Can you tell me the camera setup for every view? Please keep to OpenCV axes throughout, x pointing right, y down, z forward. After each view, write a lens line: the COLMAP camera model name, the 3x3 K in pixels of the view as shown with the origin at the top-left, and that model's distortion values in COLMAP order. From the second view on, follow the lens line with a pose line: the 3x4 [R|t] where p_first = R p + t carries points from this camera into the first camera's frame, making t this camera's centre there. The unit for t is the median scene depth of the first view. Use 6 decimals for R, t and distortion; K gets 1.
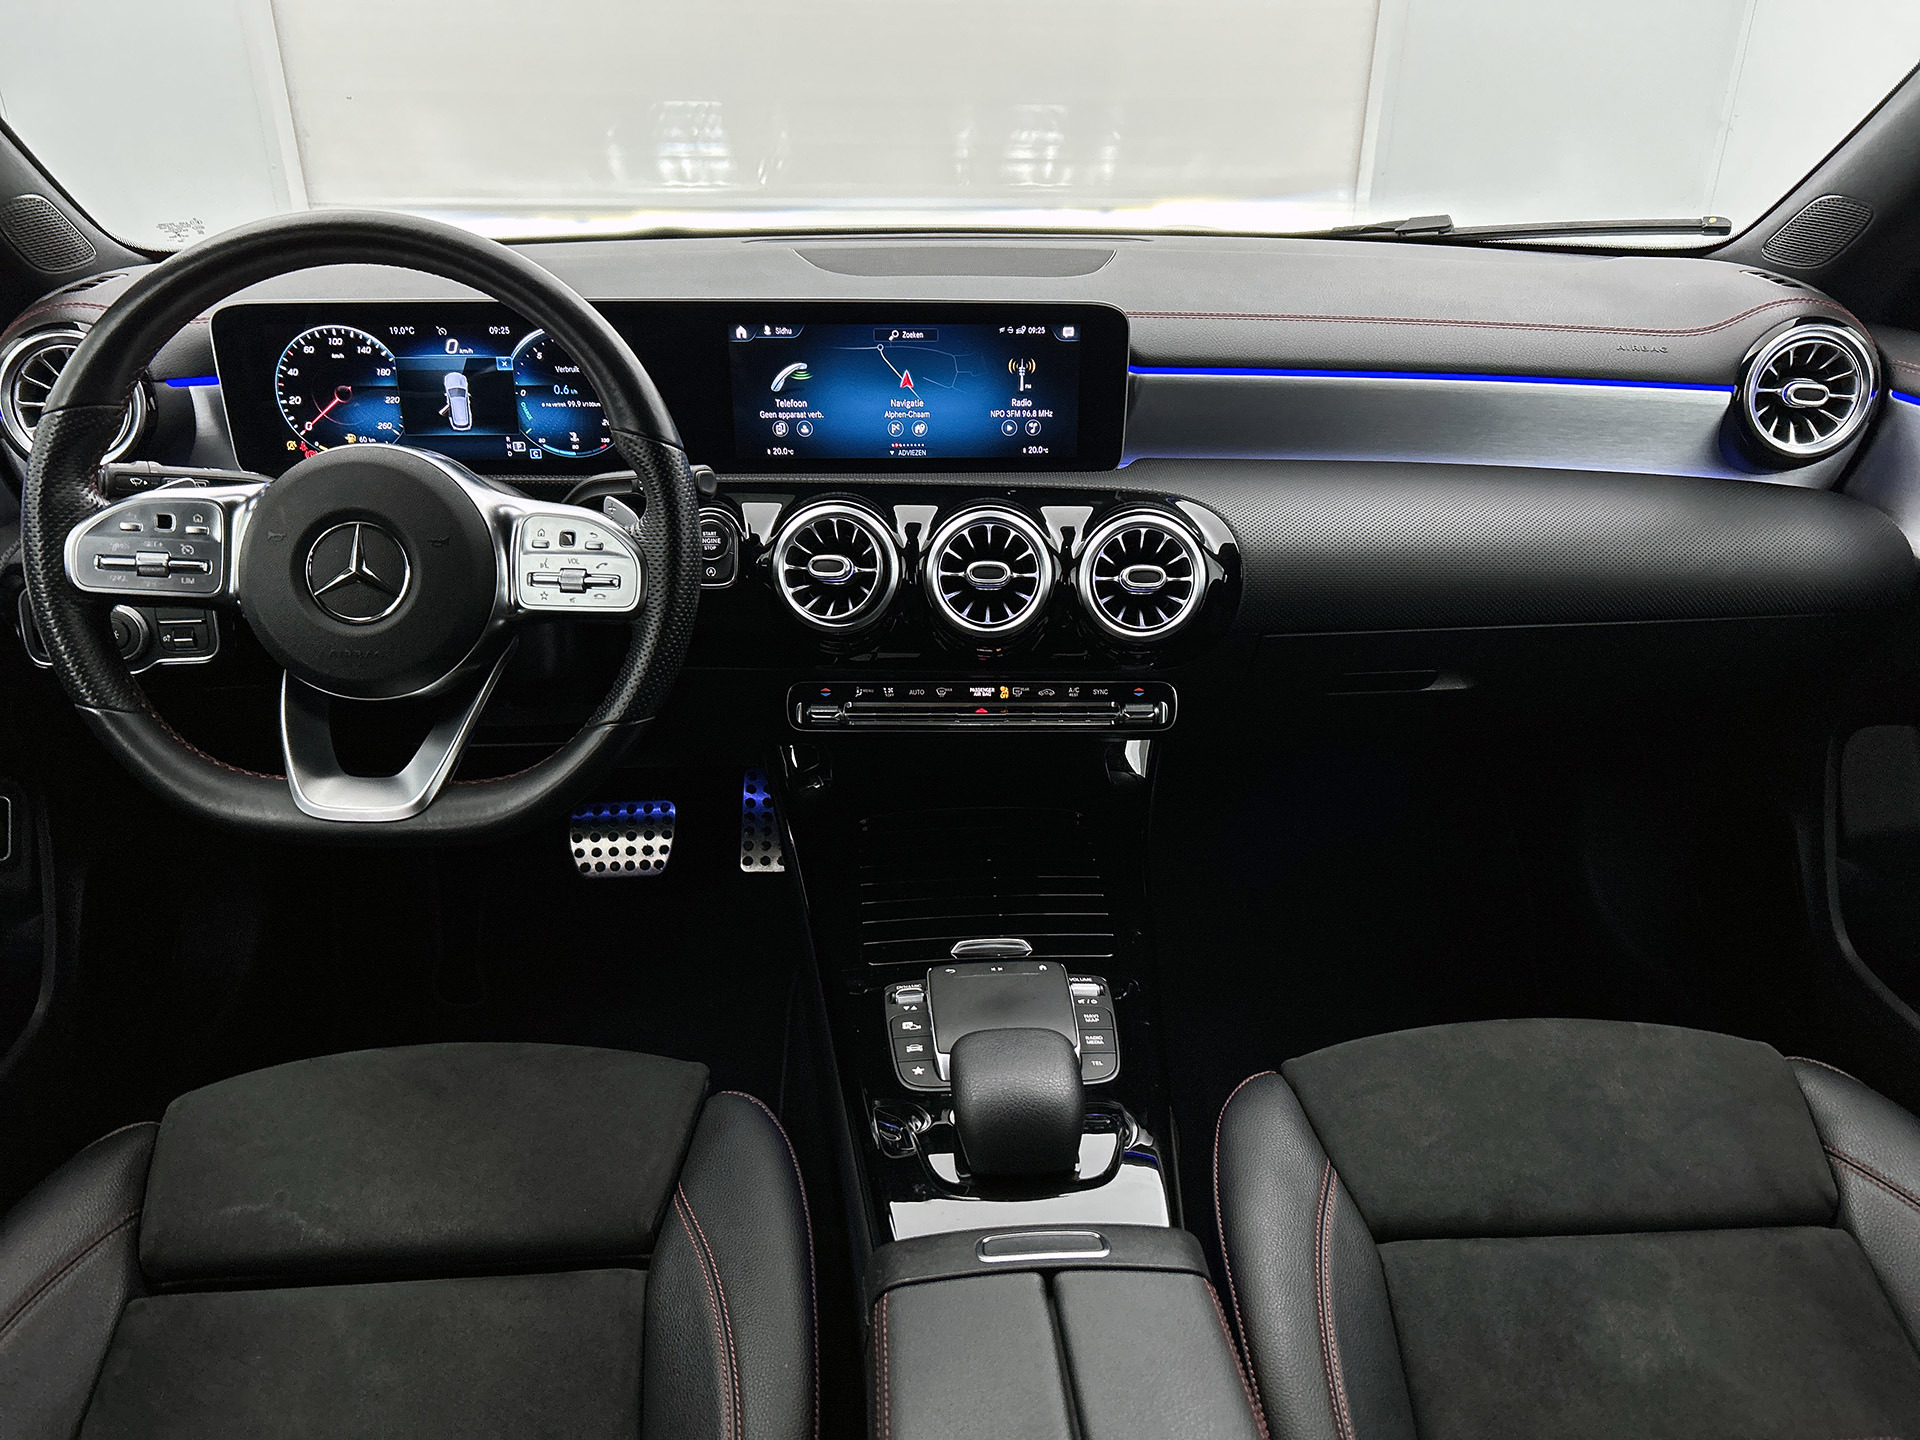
lens RADIAL K [[1474.2, 0, 968.8], [0, 1474.2, 762.5], [0, 0, 1]] dist [0.022795, -0.015759]
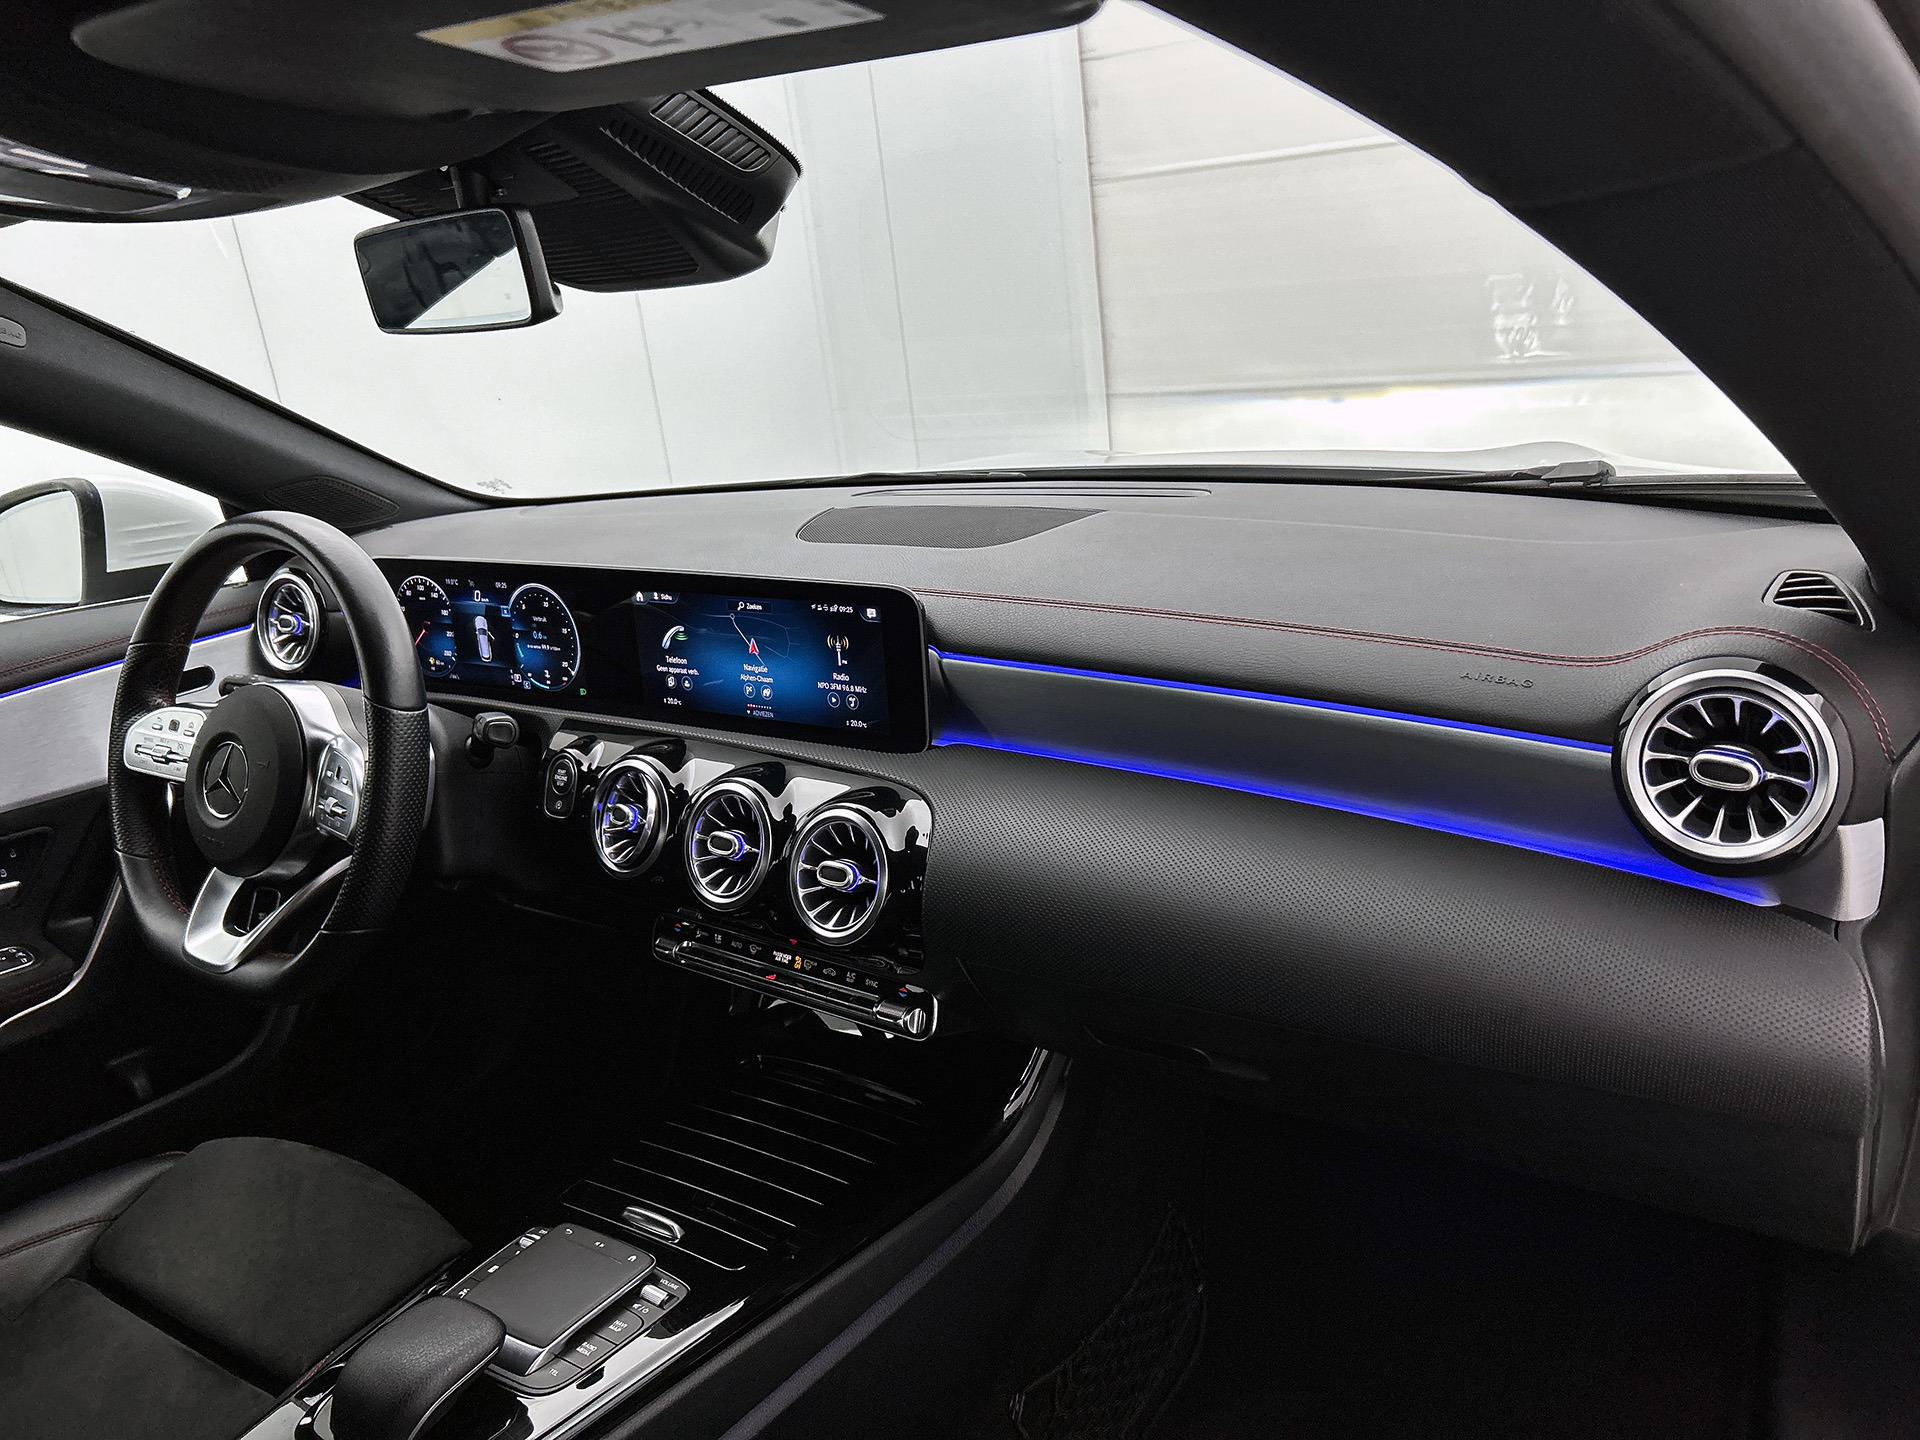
lens RADIAL K [[1474.2, 0, 979.4], [0, 1474.2, 703.4], [0, 0, 1]] dist [0.022795, -0.015759]
pose [[0.793086, 0.097620, -0.601236, 0.722676], [-0.171845, 0.982836, -0.067101, -0.178972], [0.584366, 0.156536, 0.796249, 0.270652]]
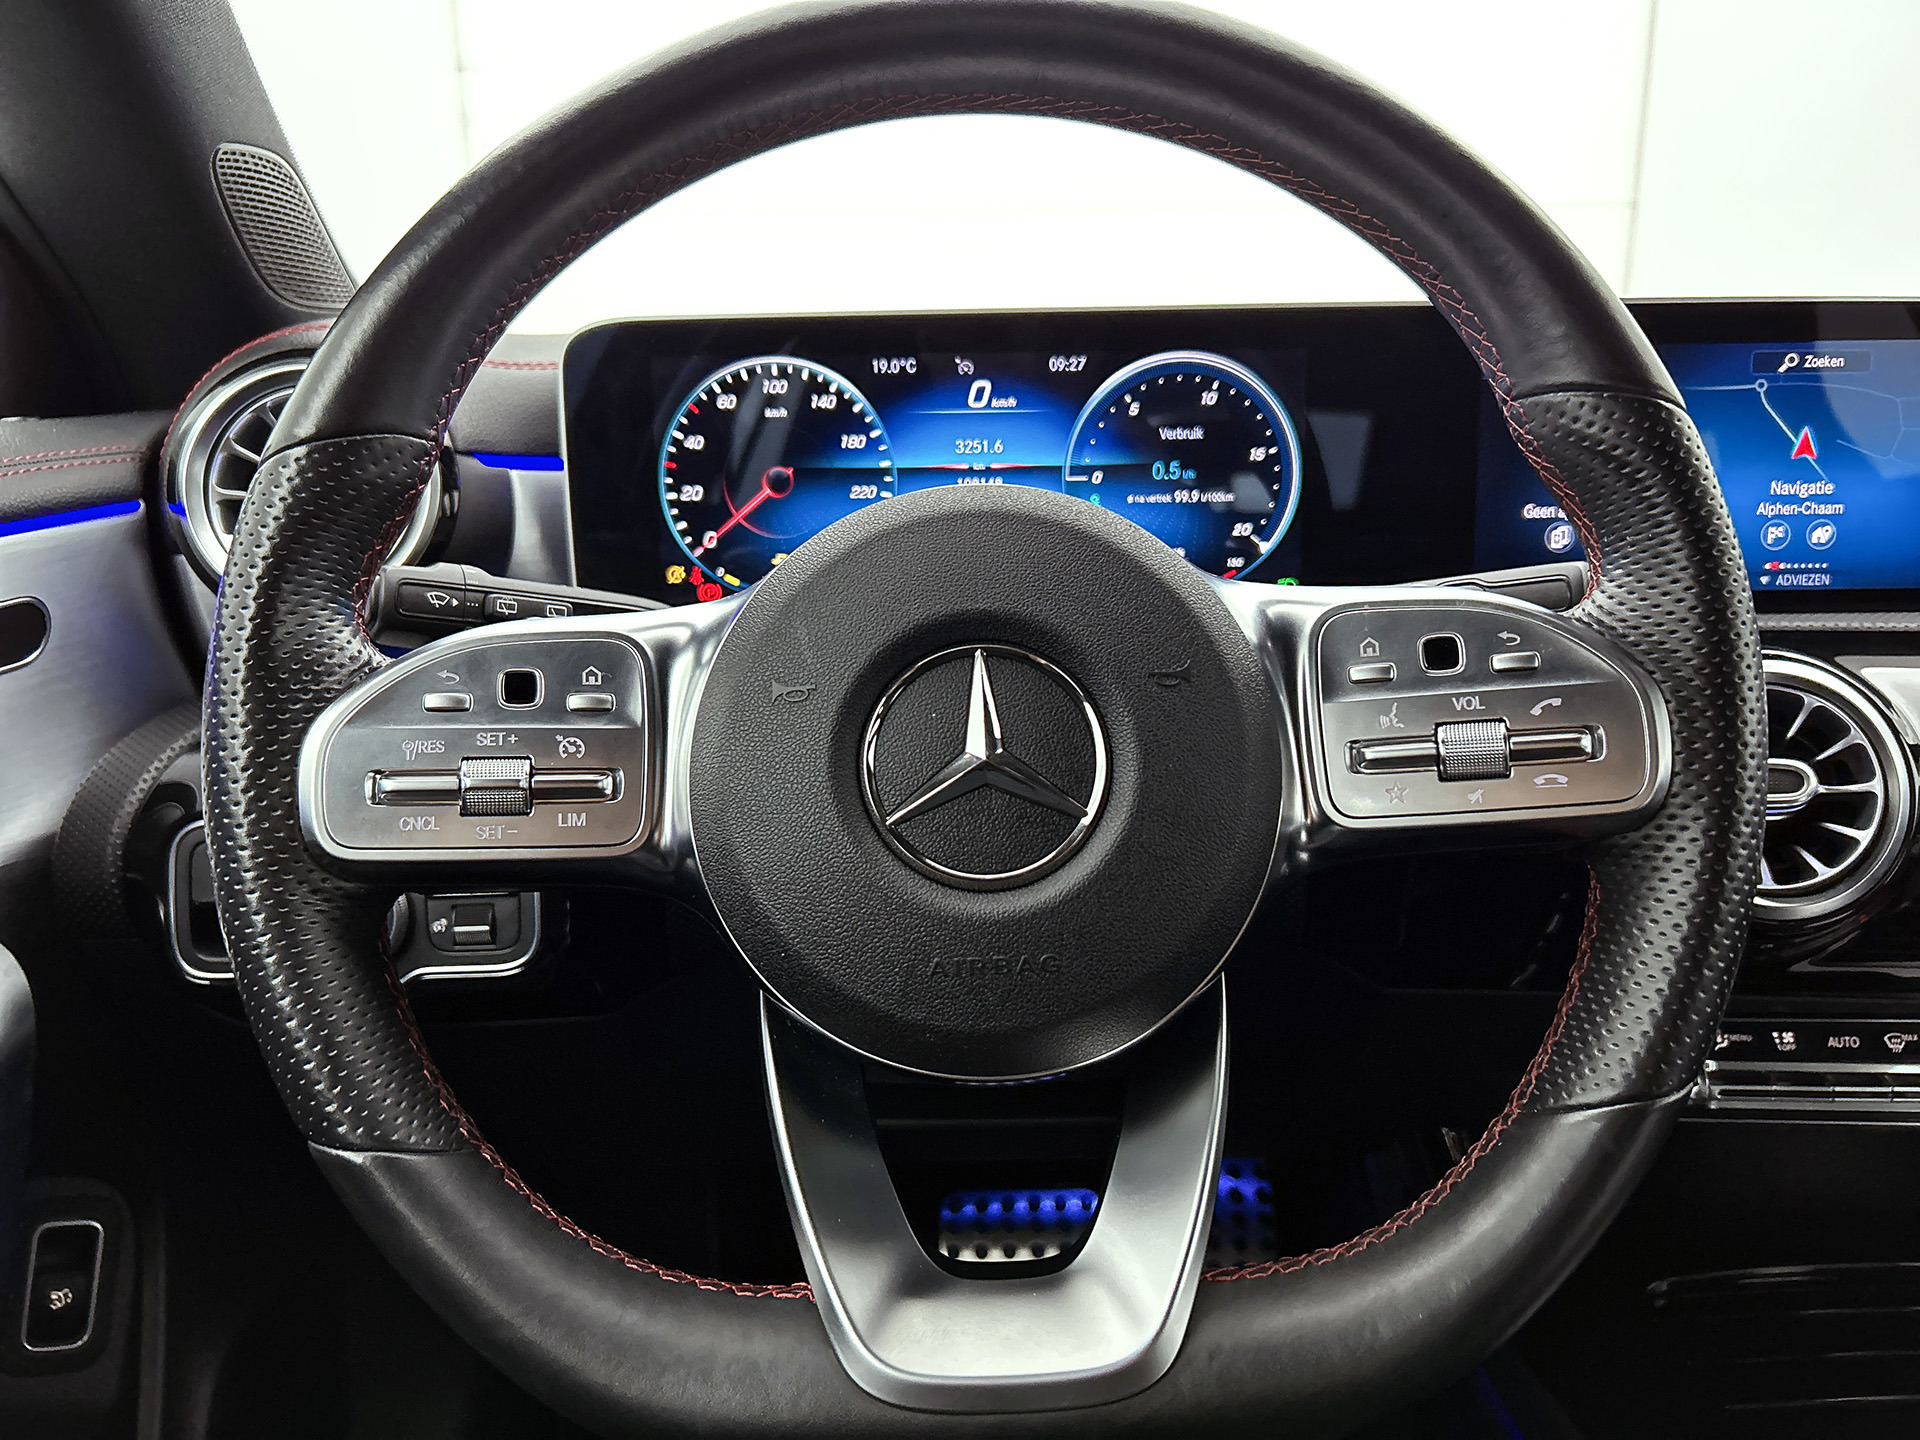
lens RADIAL K [[1474.2, 0, 951.0], [0, 1474.2, 757.6], [0, 0, 1]] dist [0.022795, -0.015759]
pose [[0.997835, -0.004349, -0.065620, -0.318864], [-0.009191, 0.978796, -0.204631, -0.035733], [0.065119, 0.204791, 0.976637, 0.482544]]
